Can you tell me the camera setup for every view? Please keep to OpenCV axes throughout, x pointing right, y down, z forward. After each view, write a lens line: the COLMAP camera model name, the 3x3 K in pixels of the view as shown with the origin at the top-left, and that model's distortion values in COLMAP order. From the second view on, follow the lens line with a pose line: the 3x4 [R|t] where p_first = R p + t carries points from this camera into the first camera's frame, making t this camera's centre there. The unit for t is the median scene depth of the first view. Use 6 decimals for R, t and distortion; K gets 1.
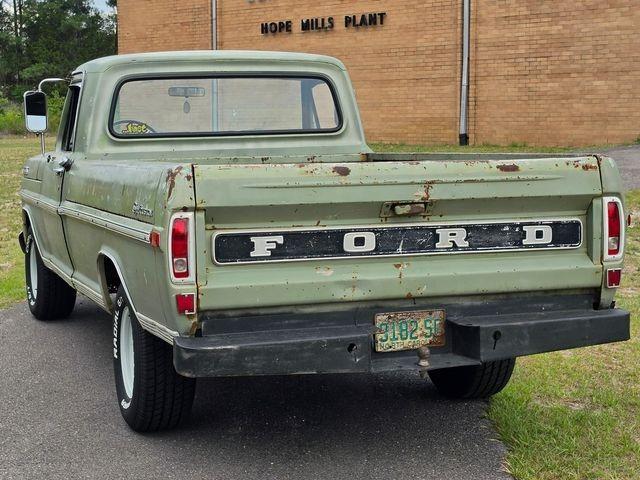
lens RADIAL K [[1153.0, 0, 320.6], [0, 1153.0, 196.3], [0, 0, 1]] dist [0.192487, -0.261561]
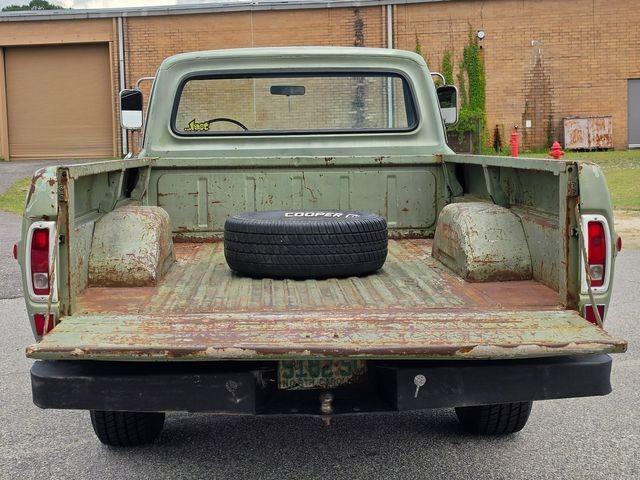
lens RADIAL K [[1013.6, 0, 319.6], [0, 1013.6, 206.2], [0, 0, 1]] dist [0.222872, -0.708075]
pose [[0.958523, 0.026163, -0.283813, 0.281858], [-0.020565, 0.999531, 0.022686, -0.018306], [0.284274, -0.015908, 0.958611, 0.281625]]
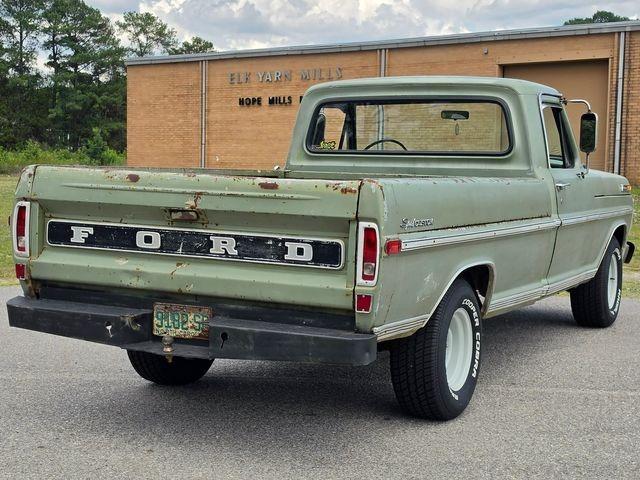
lens RADIAL K [[1101.8, 0, 328.4], [0, 1101.8, 238.7], [0, 0, 1]] dist [0.228064, -0.908196]
pose [[0.703733, 0.090510, -0.704676, 0.934237], [-0.077307, 0.995718, 0.050688, -0.032103], [0.706246, 0.018806, 0.707717, 0.322919]]
